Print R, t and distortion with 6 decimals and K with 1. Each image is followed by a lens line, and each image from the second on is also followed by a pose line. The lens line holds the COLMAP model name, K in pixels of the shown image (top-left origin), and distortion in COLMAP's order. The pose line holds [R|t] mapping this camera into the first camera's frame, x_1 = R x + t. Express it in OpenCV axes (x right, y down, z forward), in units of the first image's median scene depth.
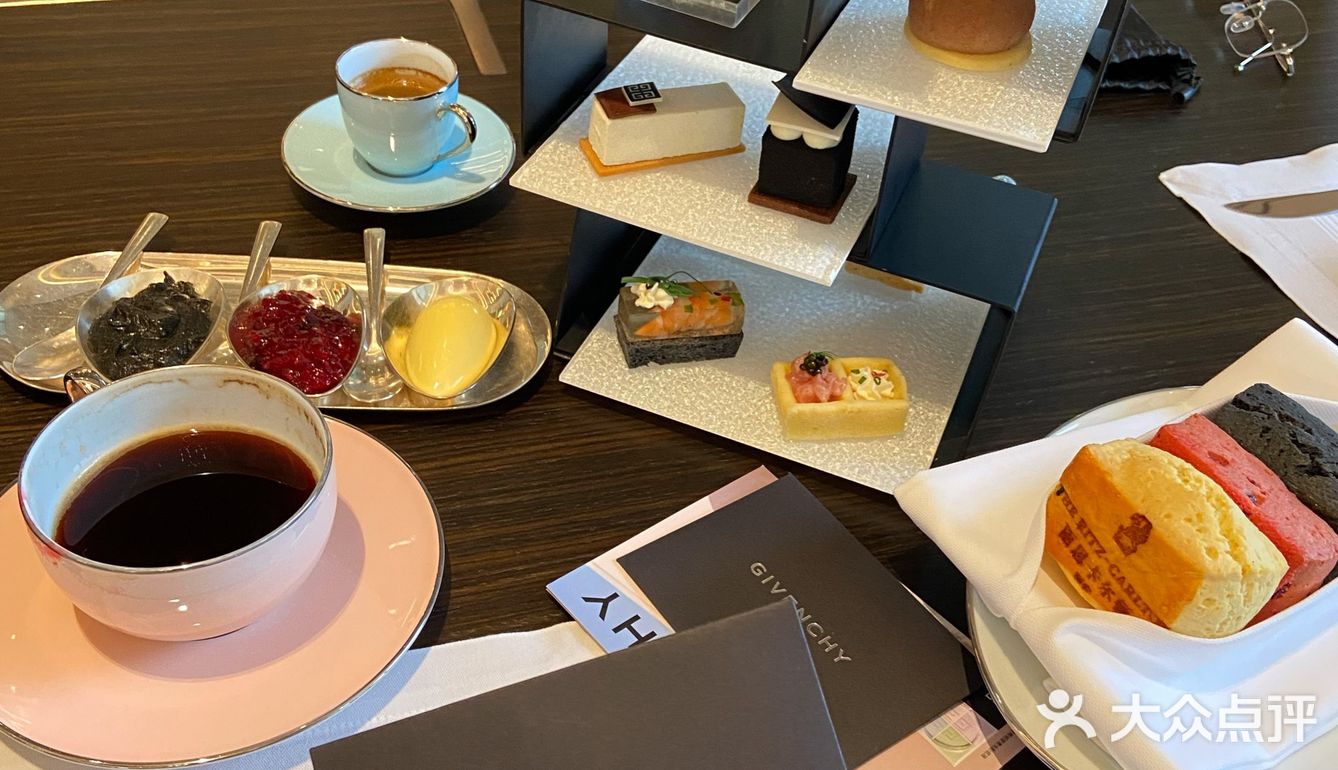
lens RADIAL K [[1350.4, 0, 662.3], [0, 1350.4, 395.4], [0, 0, 1]] dist [0.049370, 0.000000]
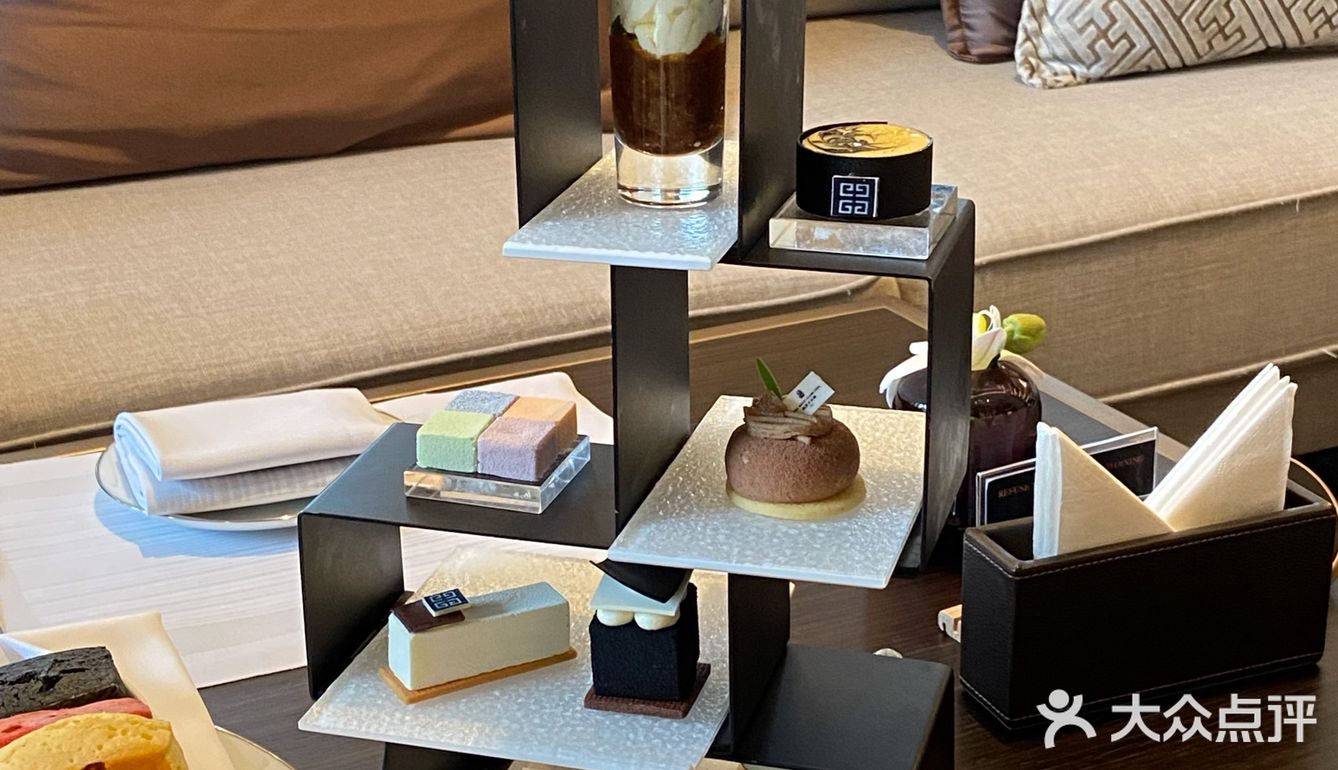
lens RADIAL K [[2588.1, 0, 669.8], [0, 2588.1, 385.3], [0, 0, 1]] dist [0.028895, 0.000000]
pose [[0.988705, -0.119928, 0.089891, -0.005787], [0.144312, 0.923679, -0.354953, 0.251698], [-0.040462, 0.363916, 0.930553, -0.581399]]
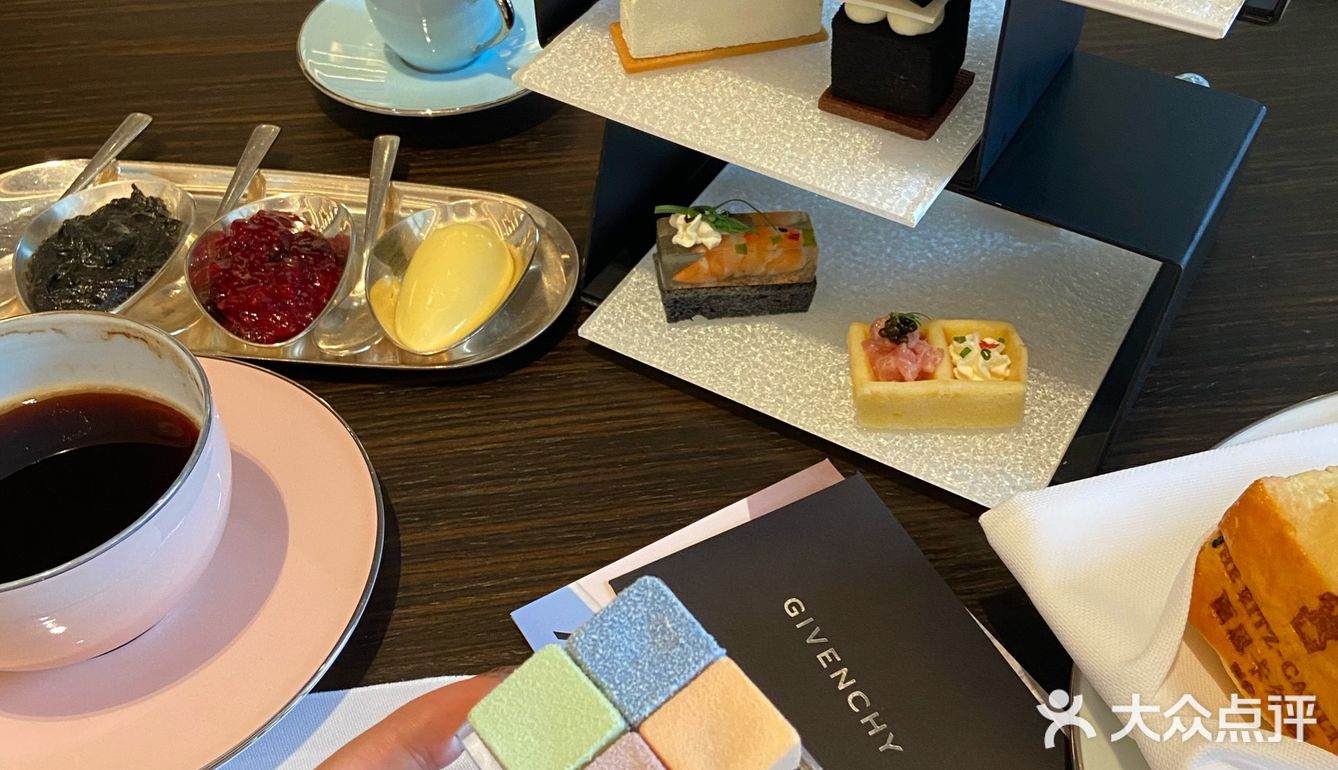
lens RADIAL K [[1350.4, 0, 673.7], [0, 1350.4, 377.2], [0, 0, 1]] dist [0.049370, 0.000000]
pose [[0.985997, 0.042581, -0.161235, 0.110554], [-0.032951, 0.997536, 0.061941, -0.038631], [0.163475, -0.055761, 0.984970, 0.240686]]
